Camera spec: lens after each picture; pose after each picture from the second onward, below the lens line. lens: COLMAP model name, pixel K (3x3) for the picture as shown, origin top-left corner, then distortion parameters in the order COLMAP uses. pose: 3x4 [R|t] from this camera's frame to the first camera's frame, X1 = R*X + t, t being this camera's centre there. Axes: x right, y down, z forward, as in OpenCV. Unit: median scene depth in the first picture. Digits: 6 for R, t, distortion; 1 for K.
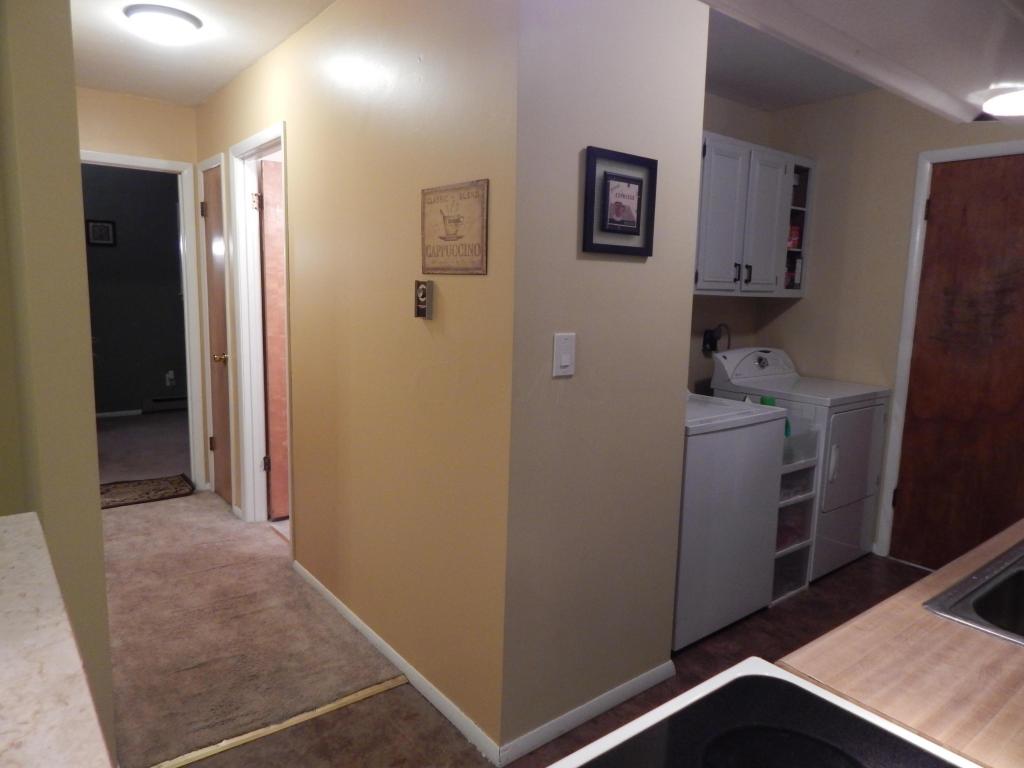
lens RADIAL K [[685.1, 0, 513.2], [0, 685.1, 380.5], [0, 0, 1]] dist [0.010368, -0.005440]
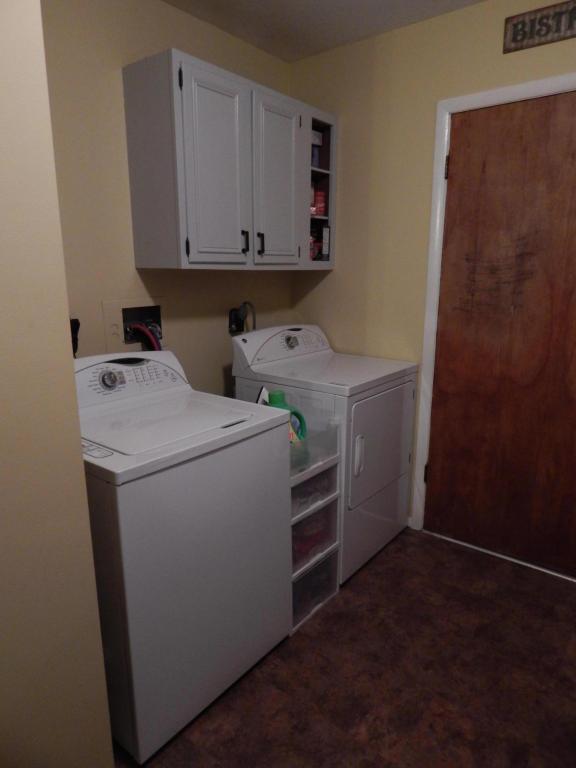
lens RADIAL K [[513.8, 0, 287.5], [0, 513.8, 385.8], [0, 0, 1]] dist [0.010368, -0.005440]
pose [[0.976073, -0.076100, 0.203693, 0.232746], [0.057485, 0.993739, 0.095804, -0.037762], [-0.209709, -0.081802, 0.974336, 0.352399]]
